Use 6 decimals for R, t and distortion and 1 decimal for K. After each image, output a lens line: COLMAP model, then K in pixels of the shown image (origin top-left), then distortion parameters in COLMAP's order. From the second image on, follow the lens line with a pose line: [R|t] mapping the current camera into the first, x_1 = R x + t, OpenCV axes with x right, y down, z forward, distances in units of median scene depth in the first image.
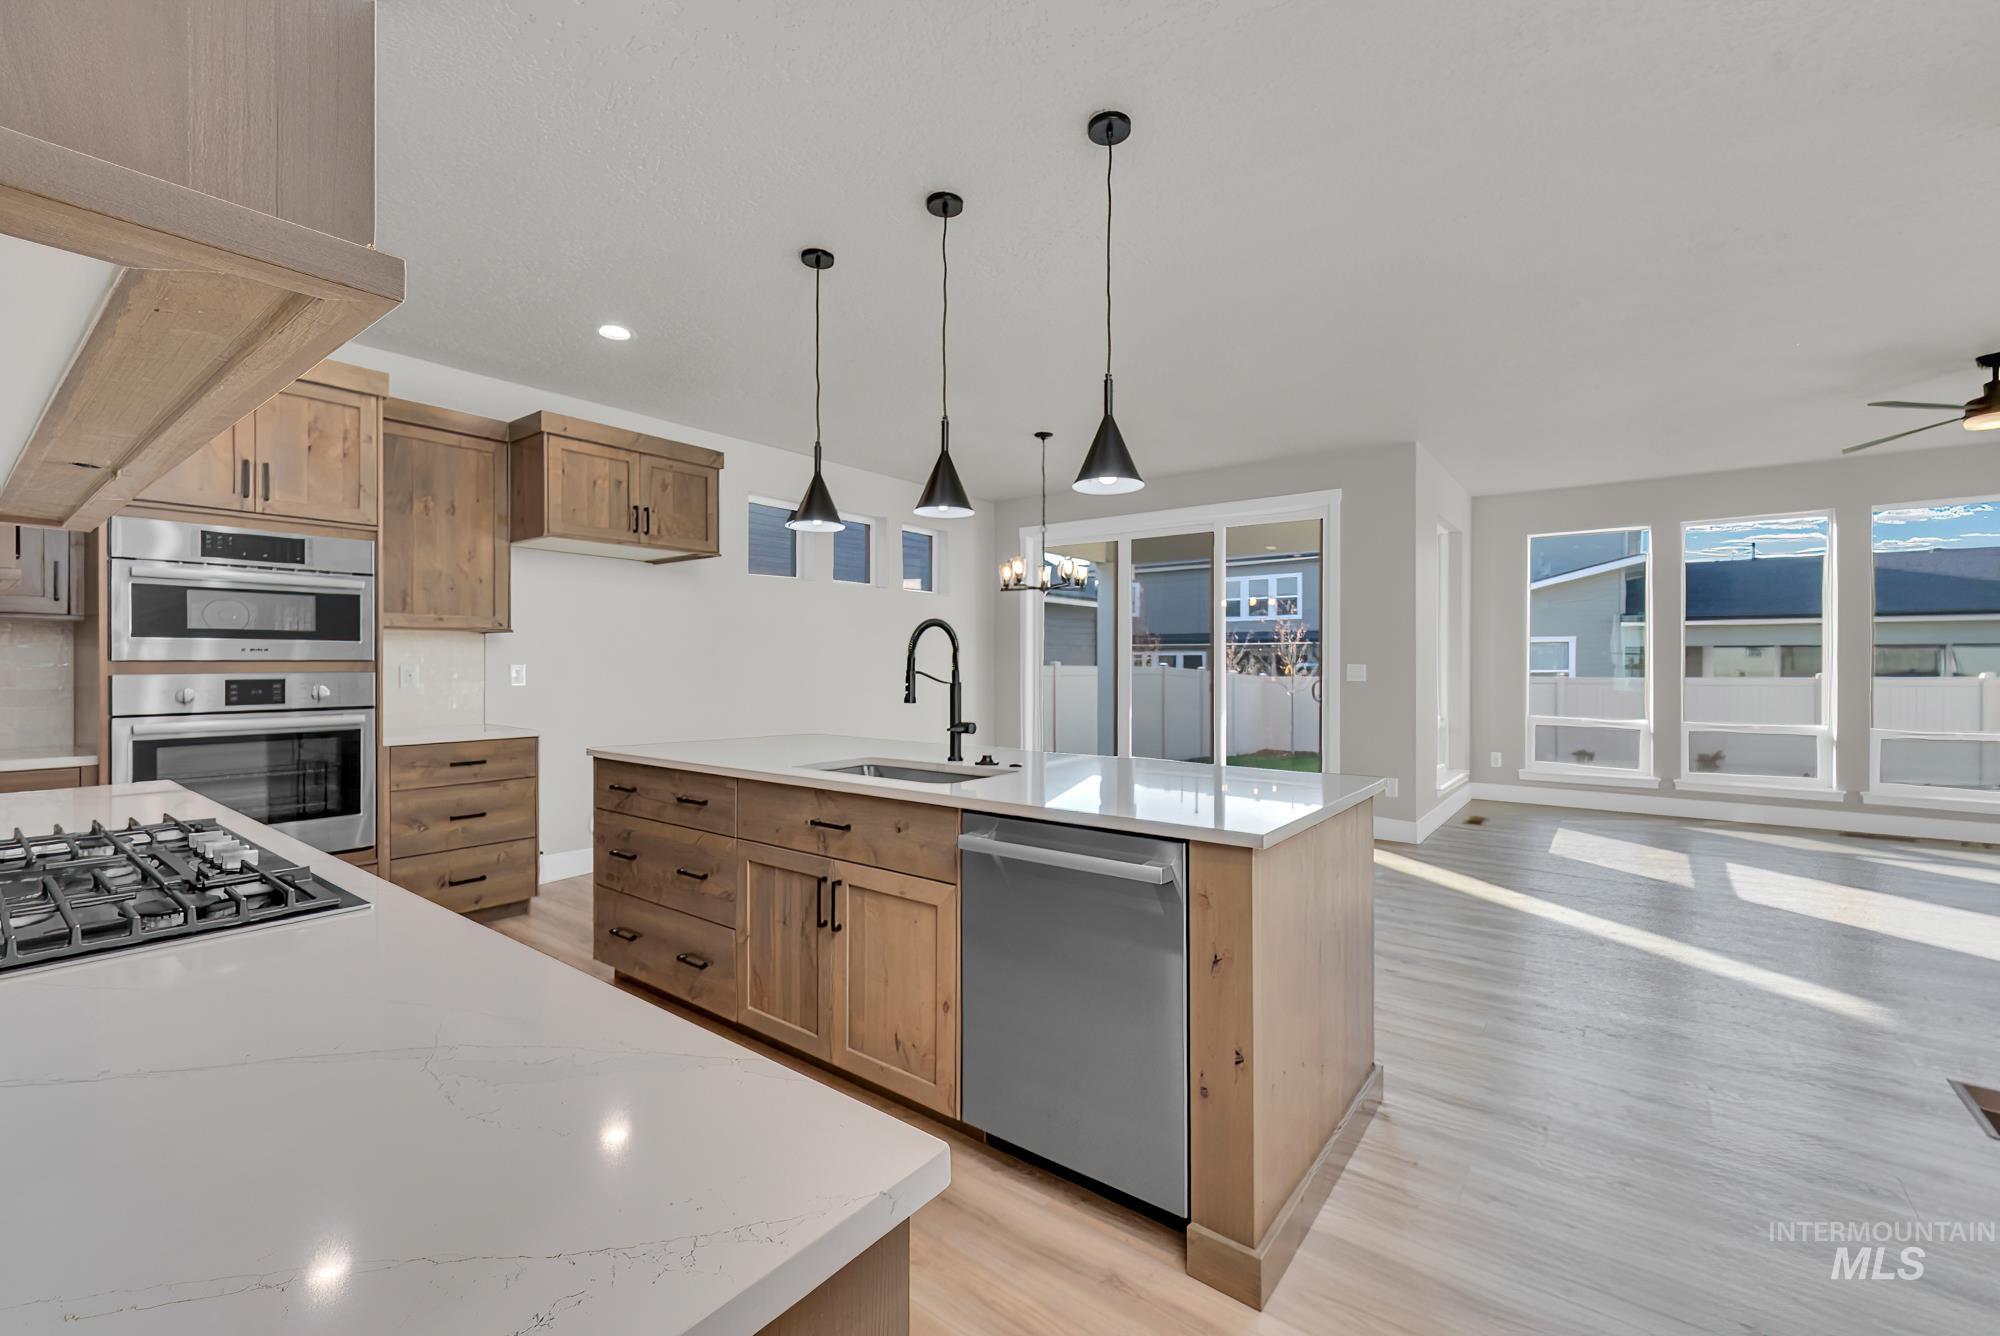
lens RADIAL K [[829.6, 0, 990.8], [0, 829.6, 666.3], [0, 0, 1]] dist [-0.004496, -0.000116]
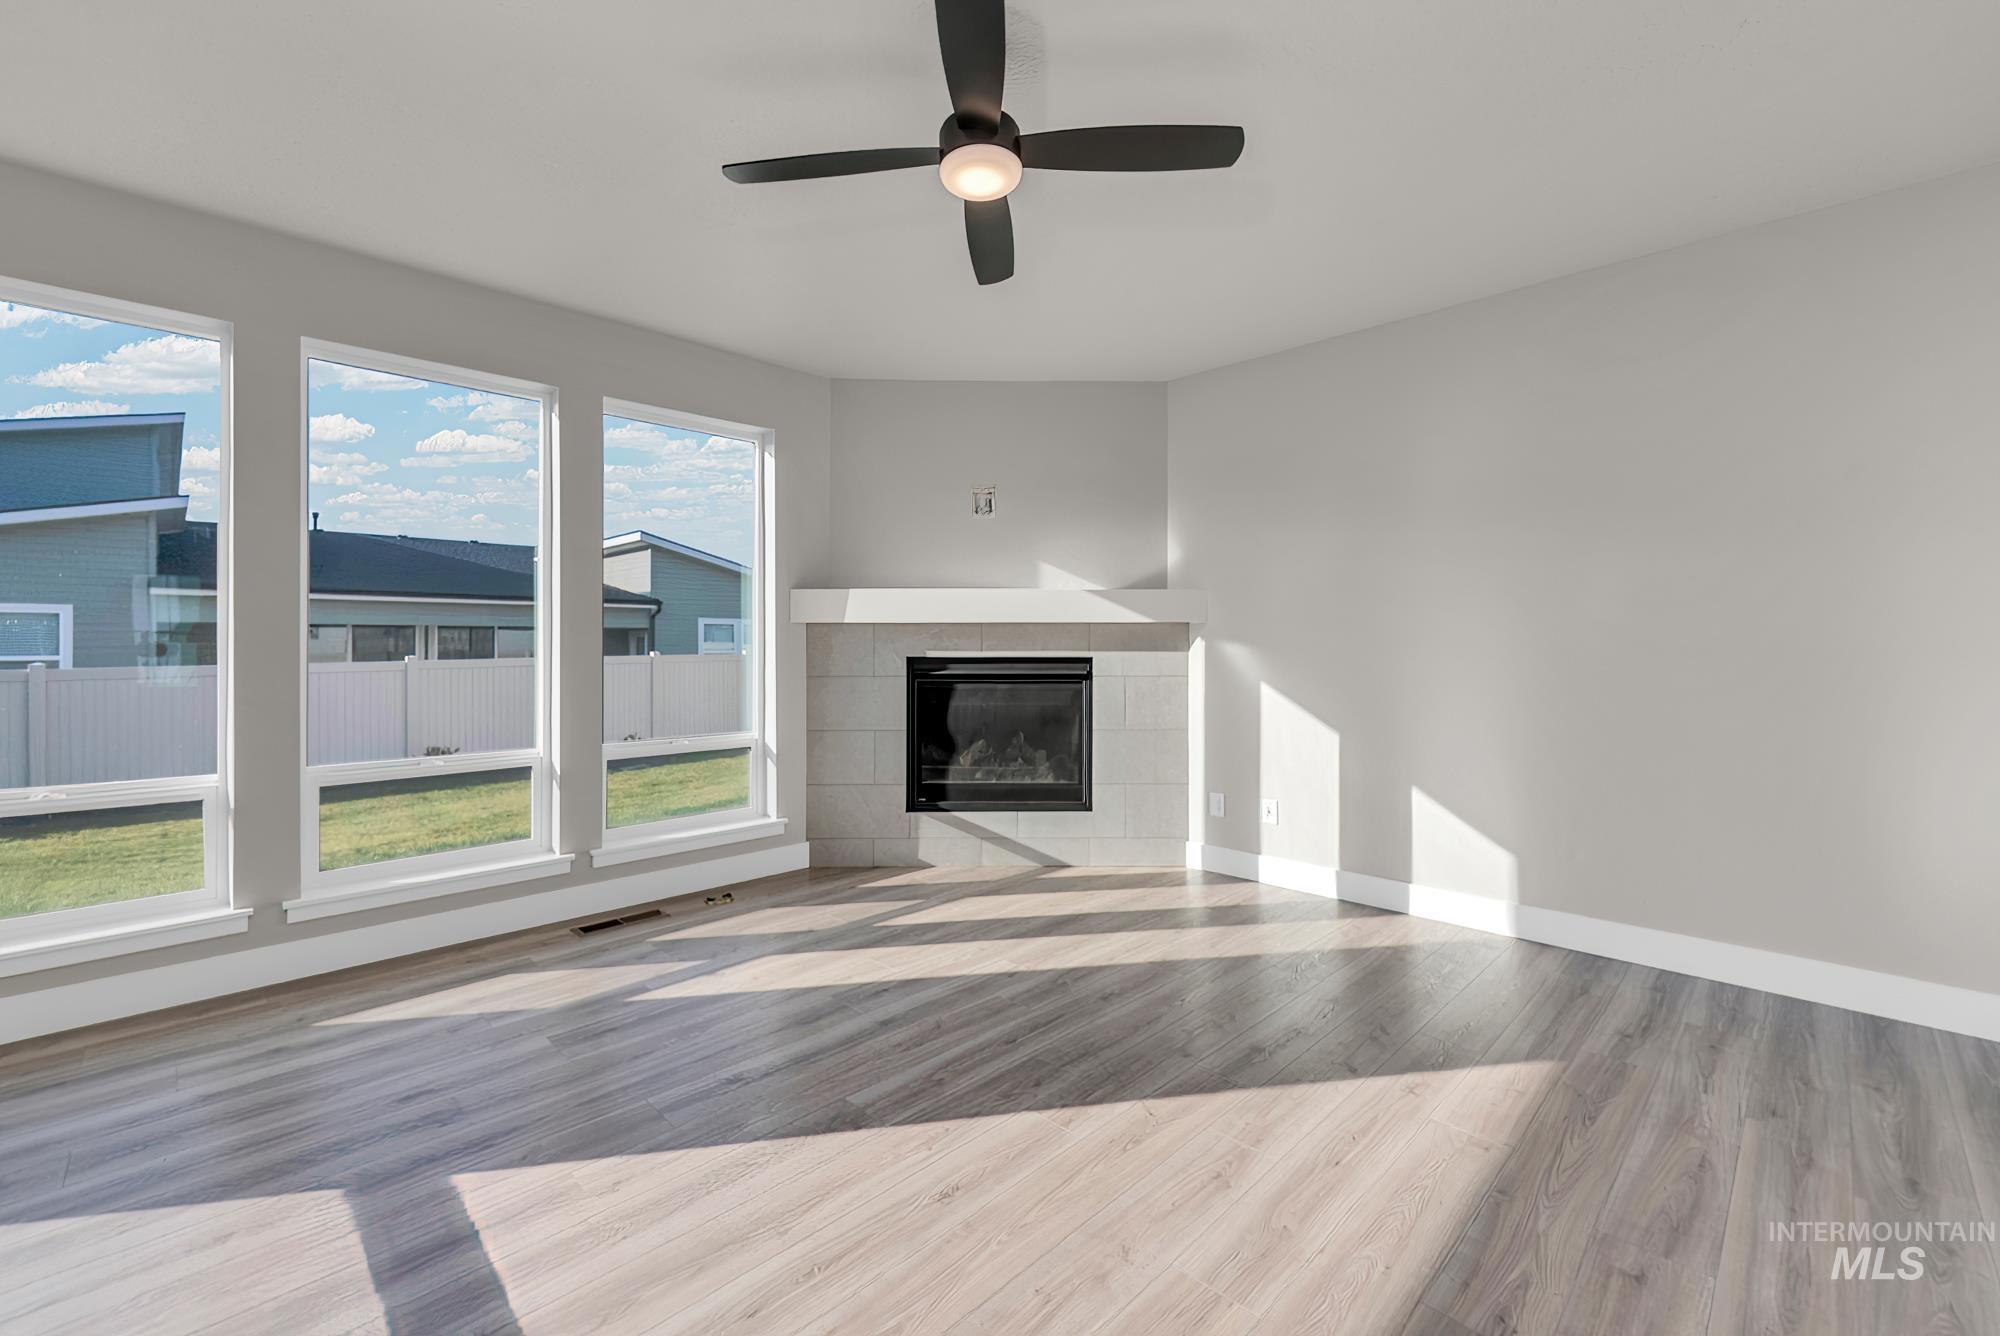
lens RADIAL K [[829.6, 0, 1001.8], [0, 829.6, 654.9], [0, 0, 1]] dist [-0.004496, -0.000116]
pose [[0.119407, -0.013213, 0.992757, 0.384104], [0.006026, 0.999903, 0.012583, -0.001156], [-0.992827, 0.004480, 0.119475, 0.503713]]
